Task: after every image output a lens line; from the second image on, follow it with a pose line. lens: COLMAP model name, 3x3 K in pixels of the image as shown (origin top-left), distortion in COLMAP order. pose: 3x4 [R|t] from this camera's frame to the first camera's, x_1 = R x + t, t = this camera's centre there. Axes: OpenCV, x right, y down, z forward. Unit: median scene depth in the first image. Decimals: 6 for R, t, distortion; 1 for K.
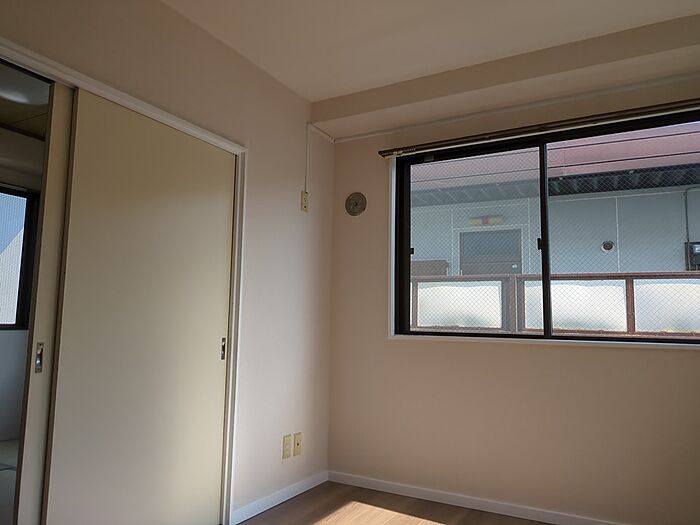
lens RADIAL K [[526.0, 0, 352.1], [0, 526.0, 264.5], [0, 0, 1]] dist [0.026929, -0.015803]
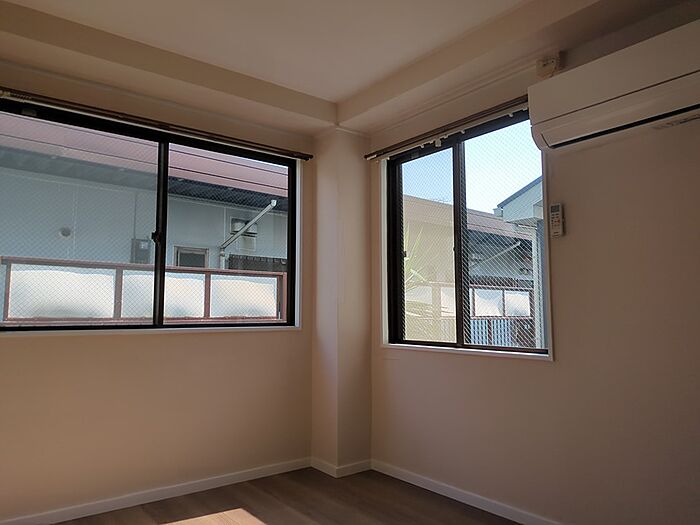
lens RADIAL K [[526.0, 0, 353.1], [0, 526.0, 260.7], [0, 0, 1]] dist [0.026929, -0.015803]
pose [[0.370402, 0.072455, 0.926042, -0.451599], [-0.092657, 0.994863, -0.040778, 0.014952], [-0.924239, -0.070700, 0.375212, 0.241709]]
